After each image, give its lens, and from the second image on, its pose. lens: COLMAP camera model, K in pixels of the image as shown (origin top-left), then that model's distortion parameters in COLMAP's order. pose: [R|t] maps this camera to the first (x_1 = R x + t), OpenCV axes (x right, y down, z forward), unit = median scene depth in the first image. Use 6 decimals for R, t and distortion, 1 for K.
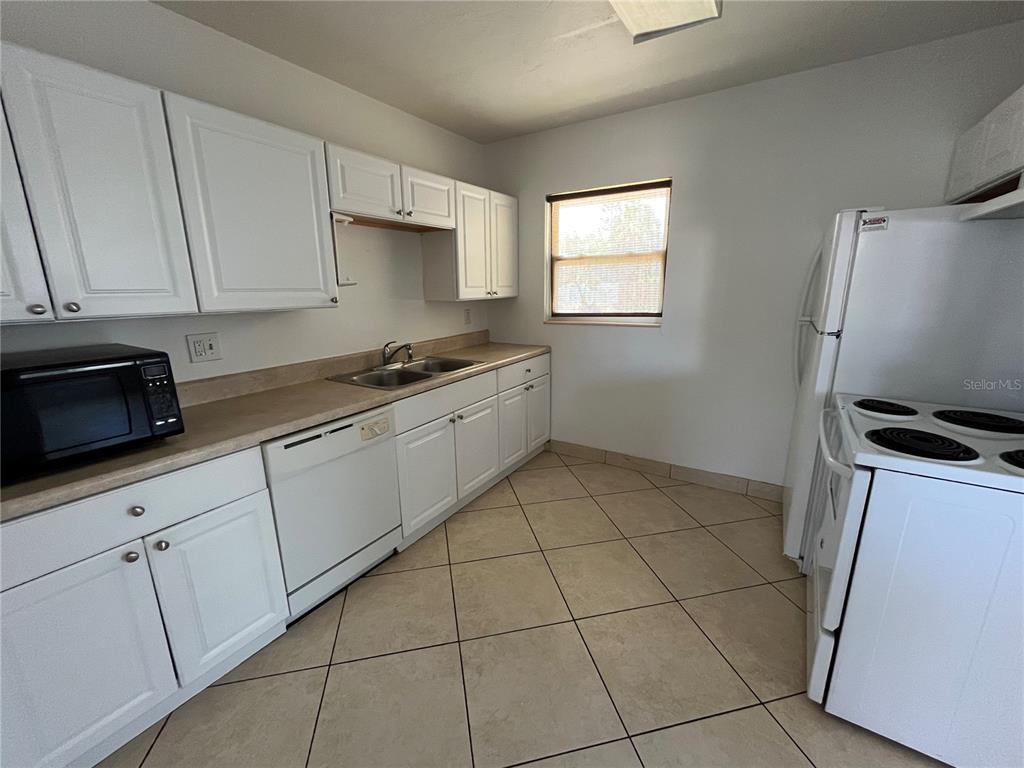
lens RADIAL K [[419.7, 0, 502.7], [0, 419.7, 383.8], [0, 0, 1]] dist [-0.003871, 0.000483]
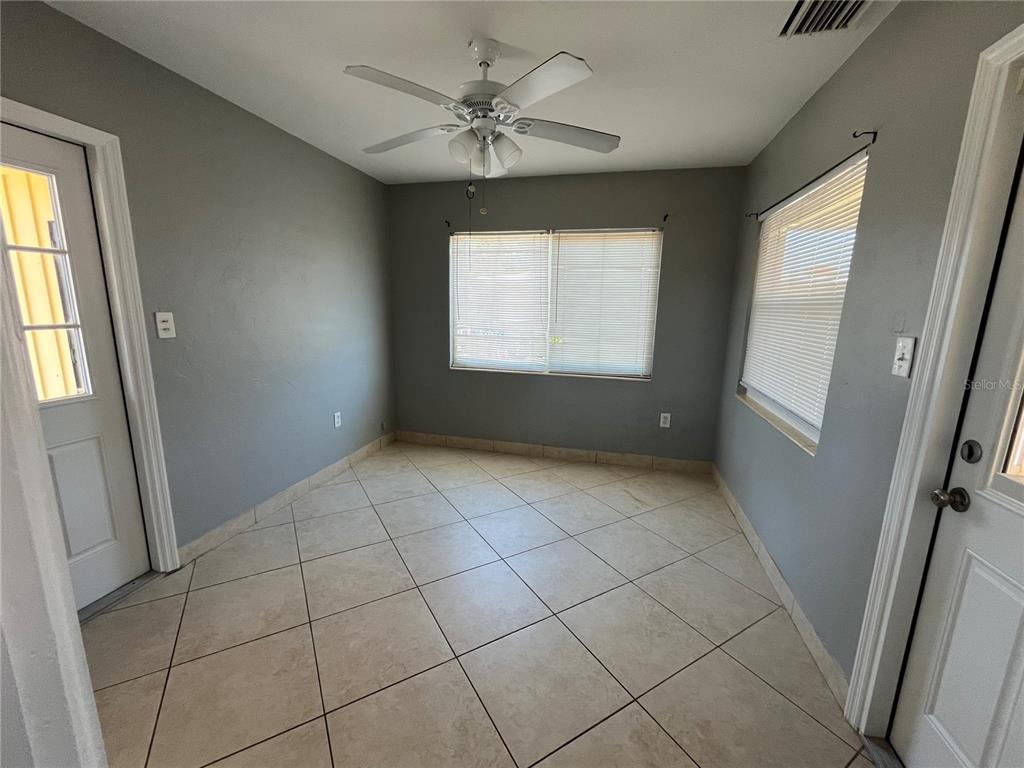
lens RADIAL K [[419.7, 0, 509.2], [0, 419.7, 386.8], [0, 0, 1]] dist [-0.003871, 0.000483]
pose [[0.944700, -0.028061, 0.326733, 0.058479], [0.041616, 0.998536, -0.034568, 0.070391], [-0.325285, 0.046254, 0.944484, -0.287058]]
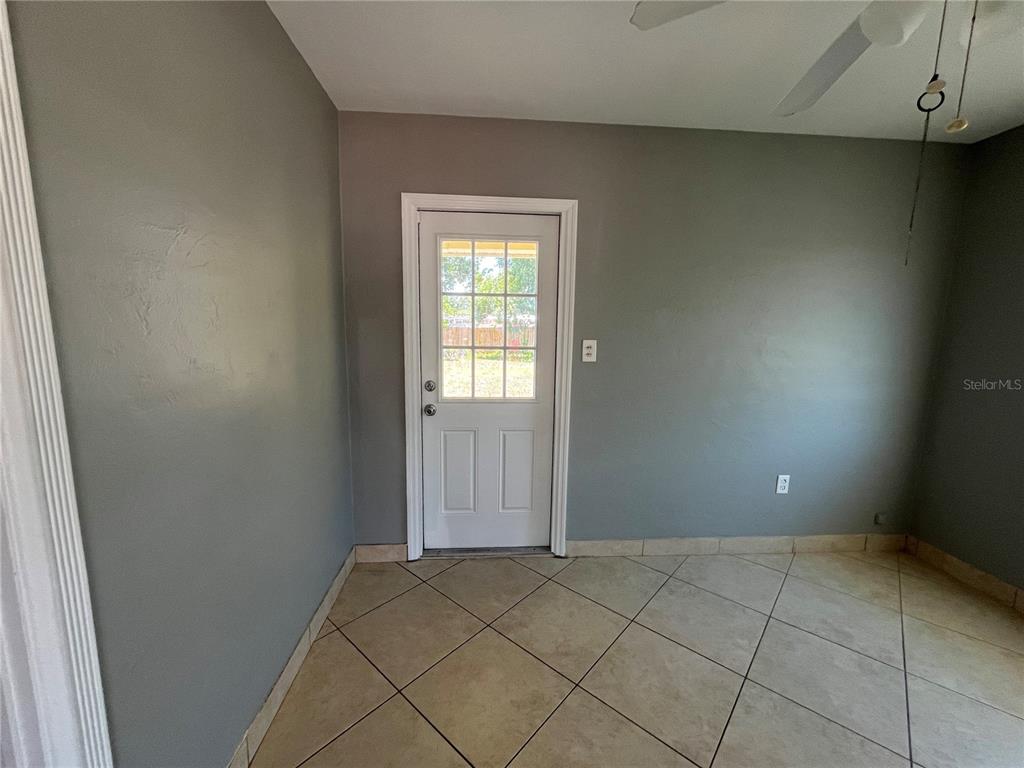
lens RADIAL K [[419.7, 0, 511.8], [0, 419.7, 386.9], [0, 0, 1]] dist [-0.003871, 0.000483]
pose [[0.604265, 0.141755, -0.784072, 0.586873], [-0.210472, 0.977492, 0.014519, -0.063660], [0.768482, 0.156252, 0.620500, 0.209969]]
